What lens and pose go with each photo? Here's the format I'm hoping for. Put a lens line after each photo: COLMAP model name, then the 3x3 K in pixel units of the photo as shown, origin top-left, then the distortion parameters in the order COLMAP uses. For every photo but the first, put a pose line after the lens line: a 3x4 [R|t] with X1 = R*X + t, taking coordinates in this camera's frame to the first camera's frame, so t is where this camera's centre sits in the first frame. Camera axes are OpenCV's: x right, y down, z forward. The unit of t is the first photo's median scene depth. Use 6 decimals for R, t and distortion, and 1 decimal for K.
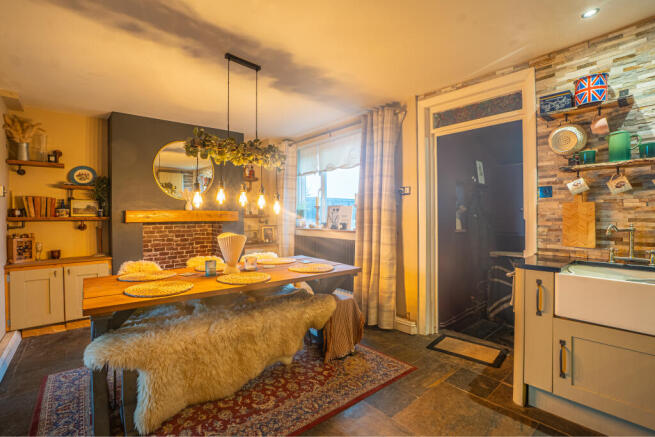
lens RADIAL K [[303.5, 0, 327.5], [0, 303.5, 218.5], [0, 0, 1]] dist [-0.066803, 0.022171]
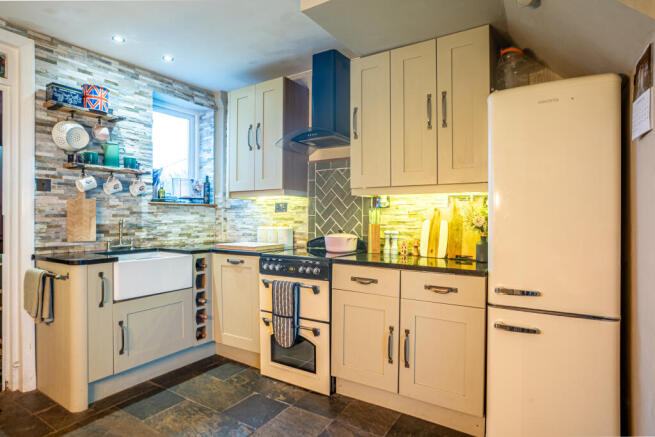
lens RADIAL K [[362.7, 0, 327.5], [0, 362.7, 218.5], [0, 0, 1]] dist [-0.026799, 0.002027]
pose [[-0.302973, 0.004273, 0.952990, -0.604536], [0.013459, 0.999909, -0.000204, 0.026418], [-0.952904, 0.012764, -0.303003, 0.522698]]
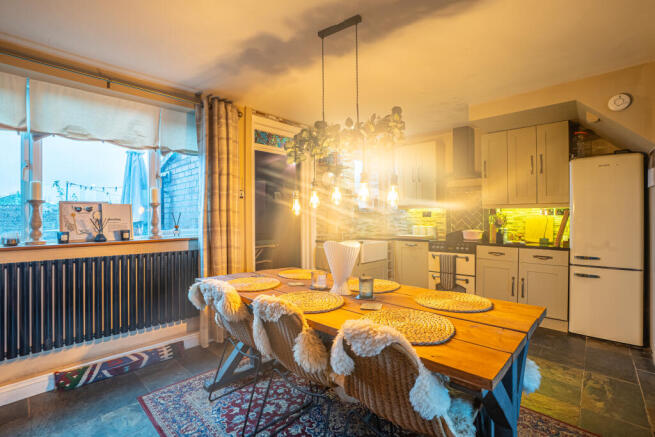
lens RADIAL K [[303.5, 0, 327.5], [0, 303.5, 218.5], [0, 0, 1]] dist [-0.066803, 0.022171]
pose [[-0.117331, 0.002682, 0.993089, -1.135866], [0.018637, 0.999826, -0.000498, -0.004337], [-0.992918, 0.018450, -0.117361, 1.186541]]
